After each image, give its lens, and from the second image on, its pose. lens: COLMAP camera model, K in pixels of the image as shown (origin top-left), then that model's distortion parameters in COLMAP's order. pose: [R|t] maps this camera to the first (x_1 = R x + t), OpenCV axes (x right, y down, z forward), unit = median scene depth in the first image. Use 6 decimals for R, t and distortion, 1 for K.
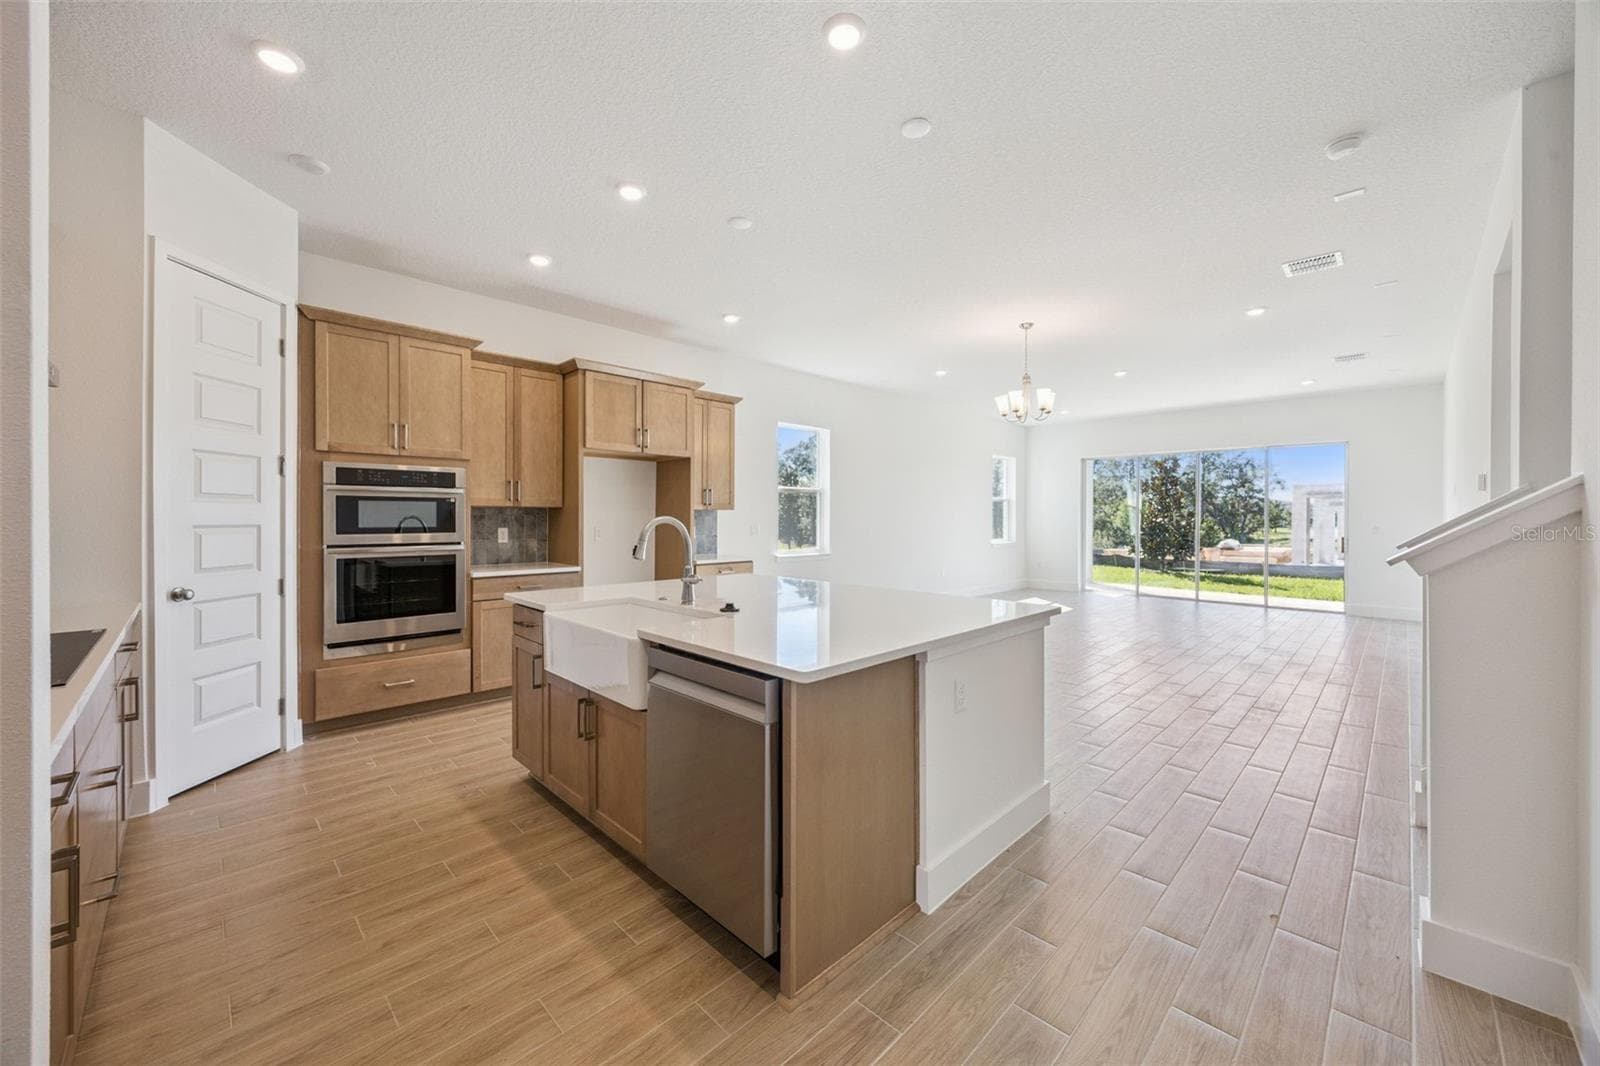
lens RADIAL K [[599.3, 0, 794.2], [0, 599.3, 527.7], [0, 0, 1]] dist [0.000484, 0.000040]
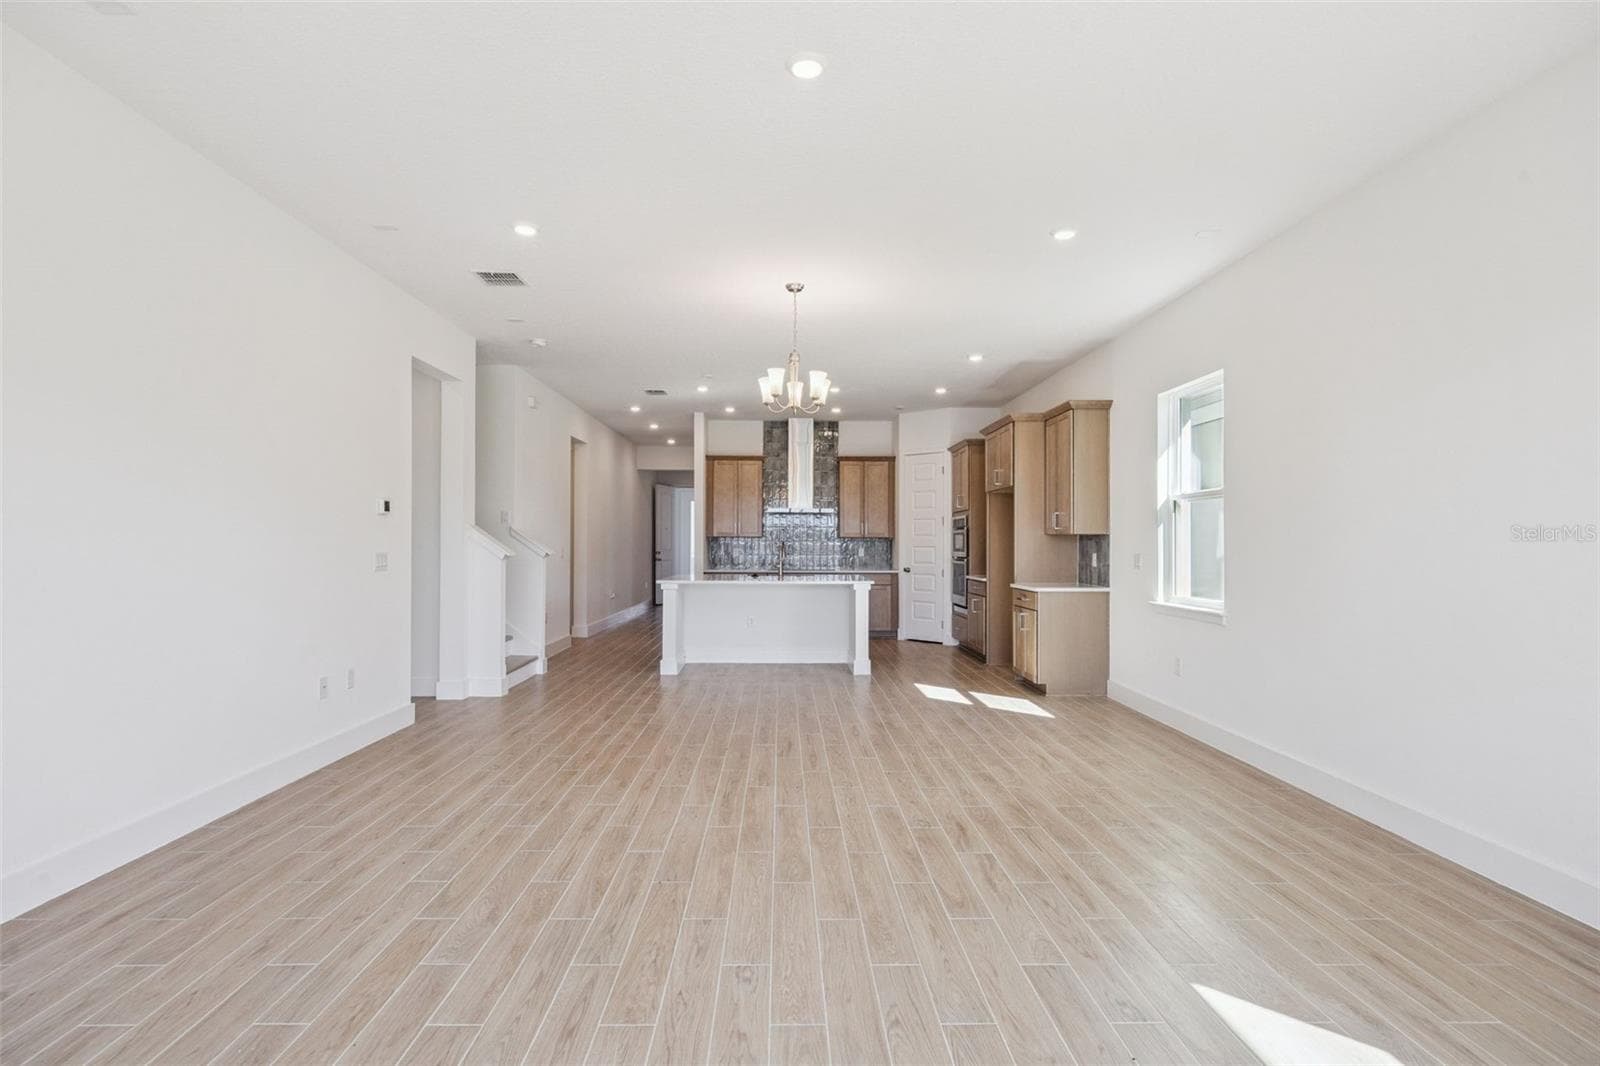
lens RADIAL K [[809.4, 0, 801.6], [0, 809.4, 537.8], [0, 0, 1]] dist [-0.028384, 0.000704]
pose [[-0.683012, -0.011411, -0.730318, 1.270799], [-0.018314, 0.999831, 0.001506, -0.023676], [0.730177, 0.014404, -0.683106, 1.925079]]
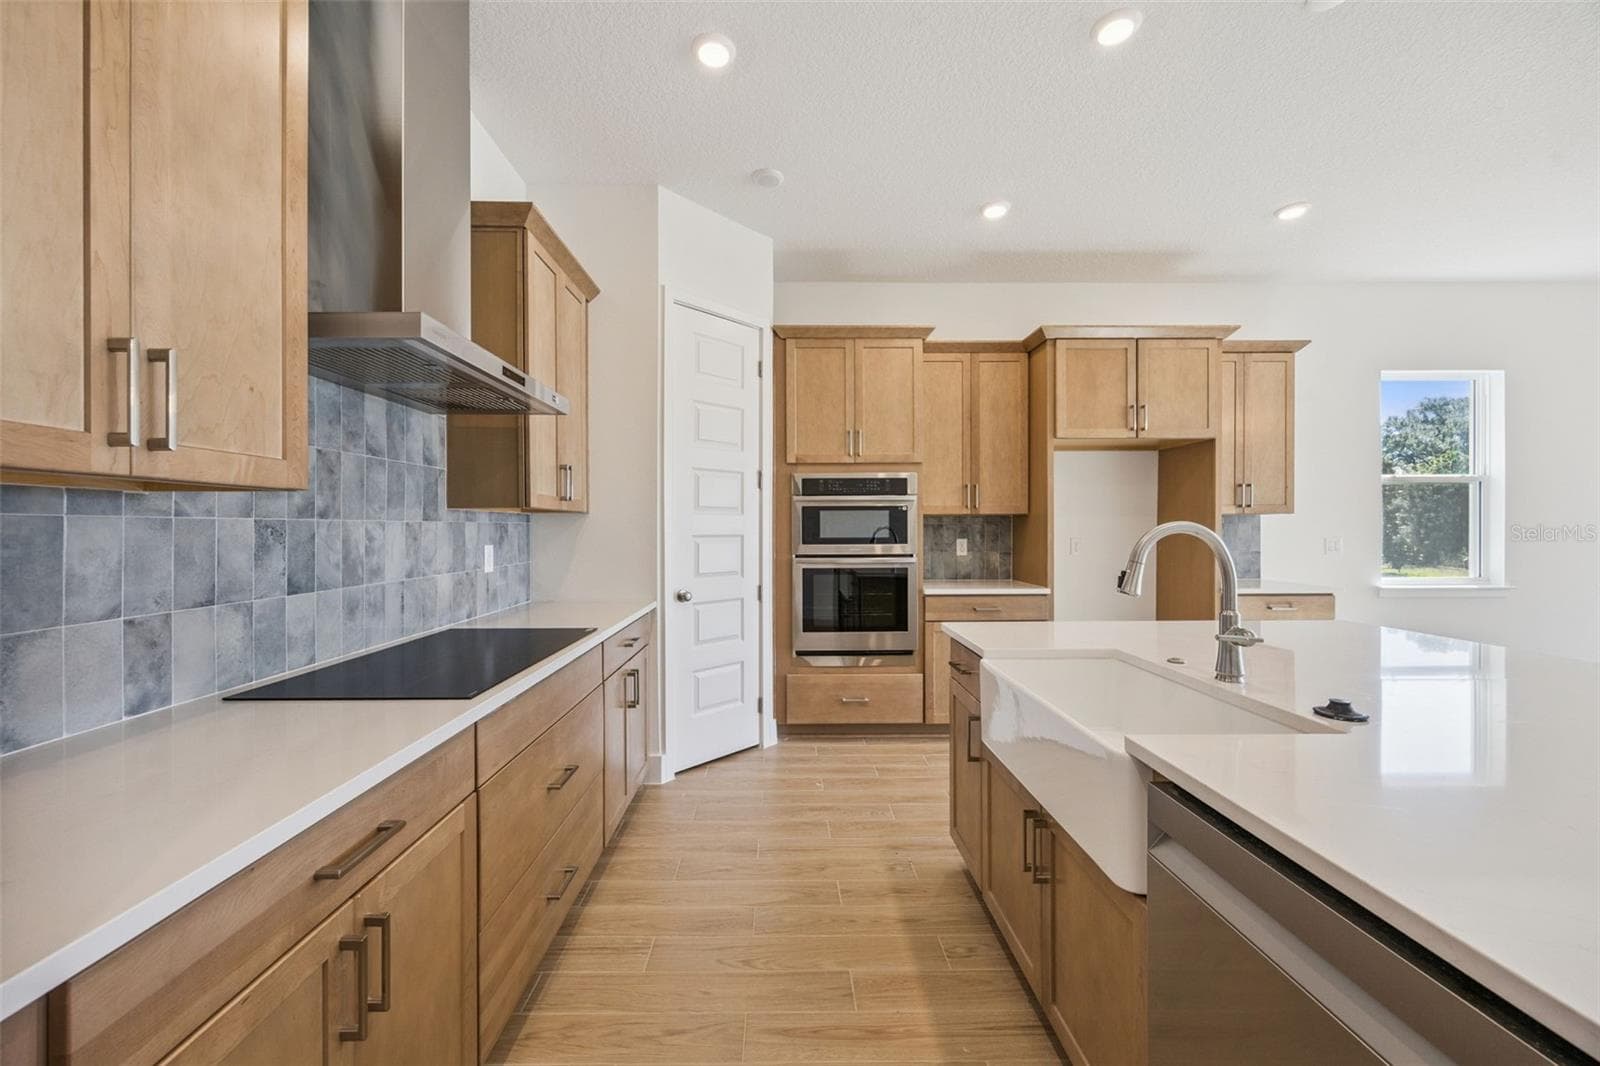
lens RADIAL K [[599.3, 0, 794.2], [0, 599.3, 527.7], [0, 0, 1]] dist [0.000484, 0.000040]
pose [[0.718492, -0.006195, -0.695508, -0.047778], [-0.006096, 0.999866, -0.015204, -0.001171], [0.695509, 0.015164, 0.718357, 0.193307]]
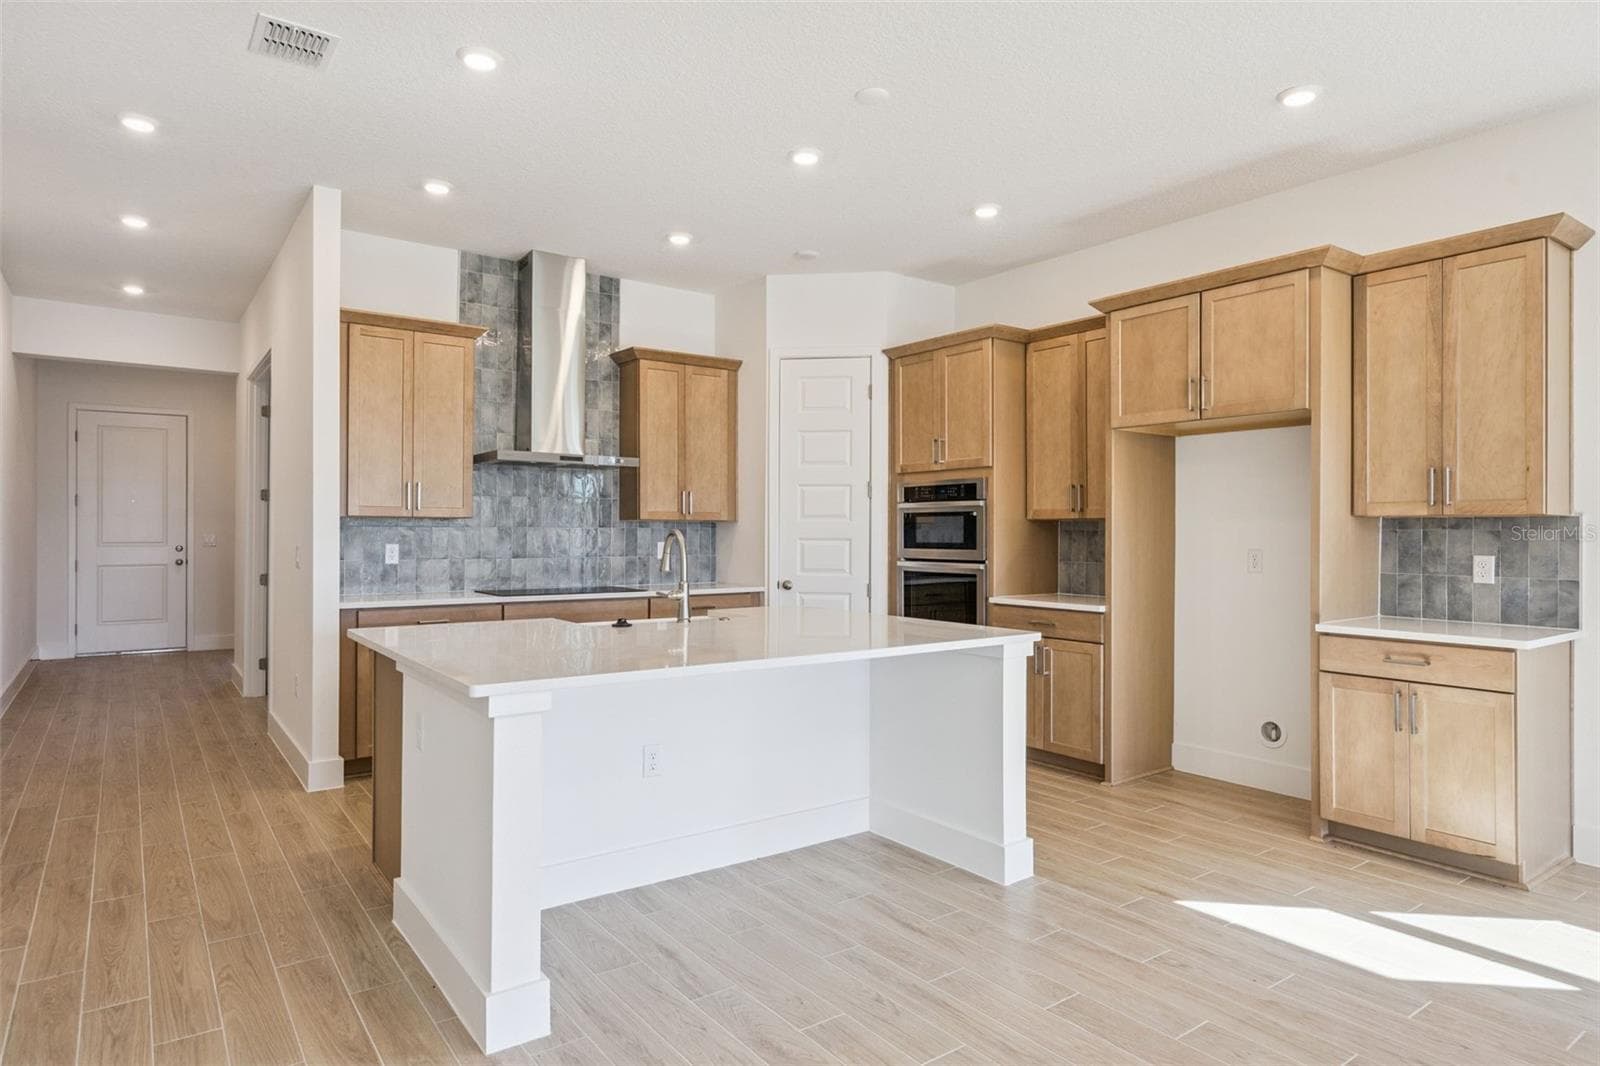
lens RADIAL K [[925.0, 0, 798.8], [0, 925.0, 528.0], [0, 0, 1]] dist [0.000247, 0.001540]
pose [[-0.148160, -0.007516, -0.988935, 0.702748], [-0.020688, 0.999776, -0.004499, -0.010917], [0.988747, 0.019793, -0.148282, 0.797008]]
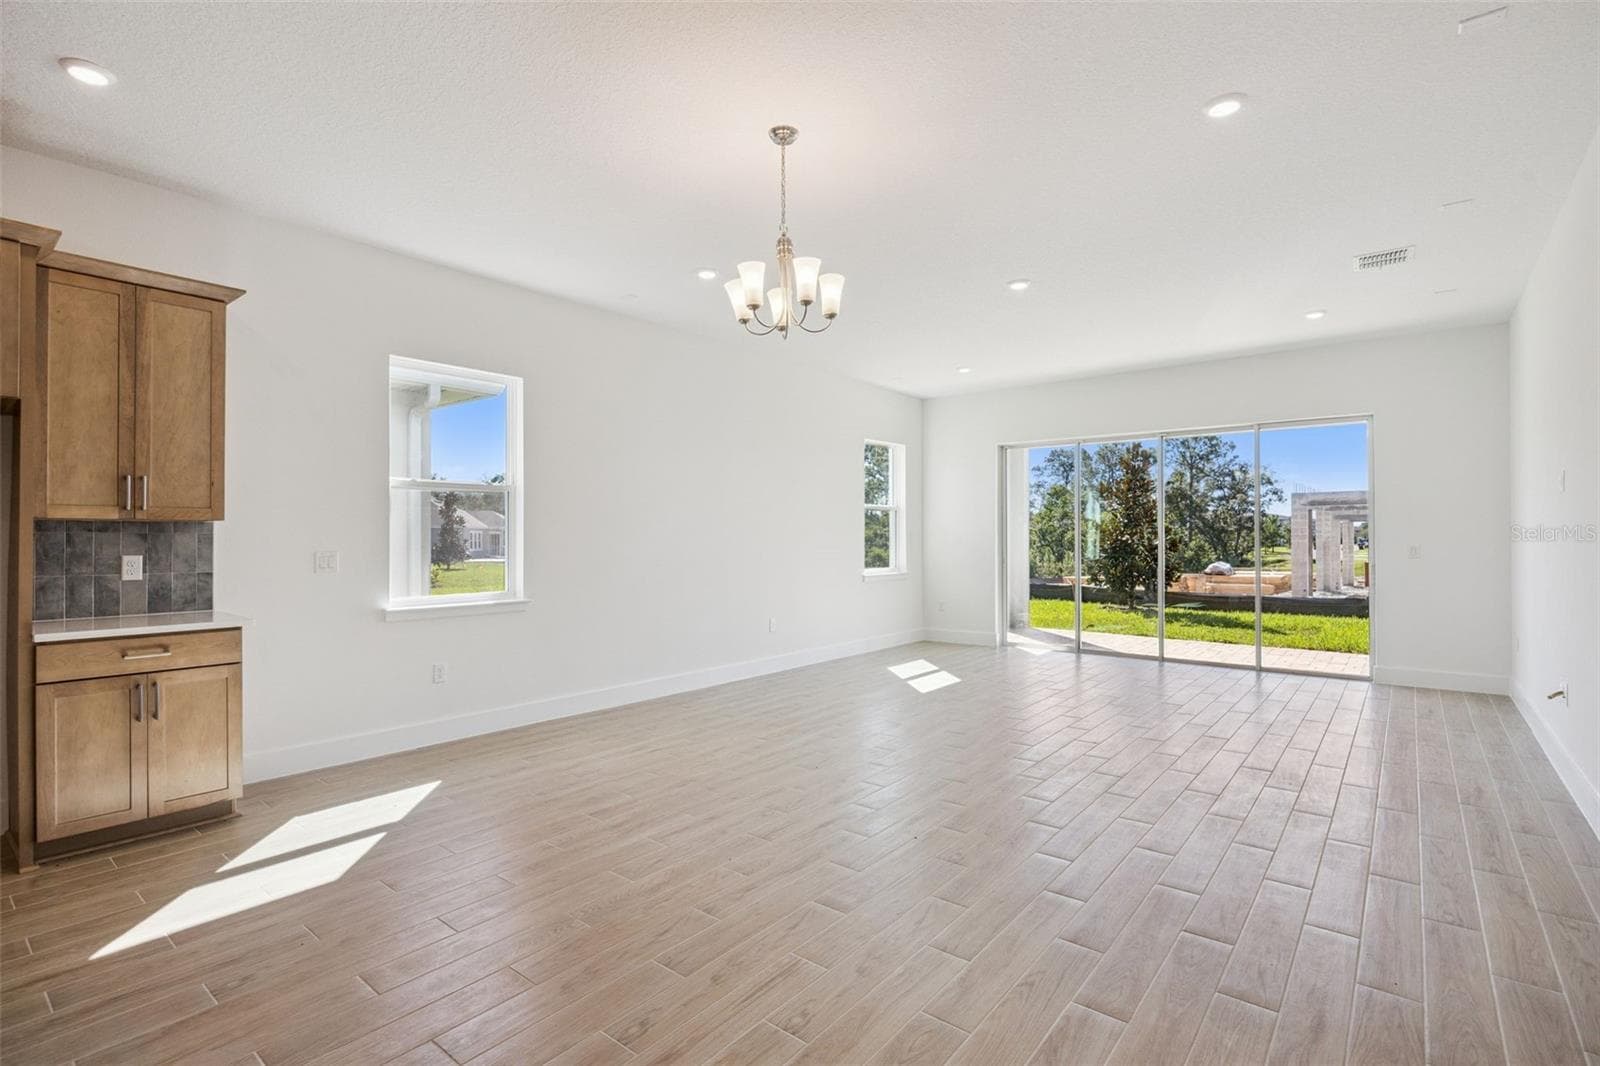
lens RADIAL K [[752.4, 0, 791.7], [0, 752.4, 532.9], [0, 0, 1]] dist [-0.001054, -0.000128]
pose [[0.994238, -0.004730, 0.107093, 0.369350], [0.007204, 0.999716, -0.022729, -0.003197], [-0.106955, 0.023369, 0.993989, 0.449716]]
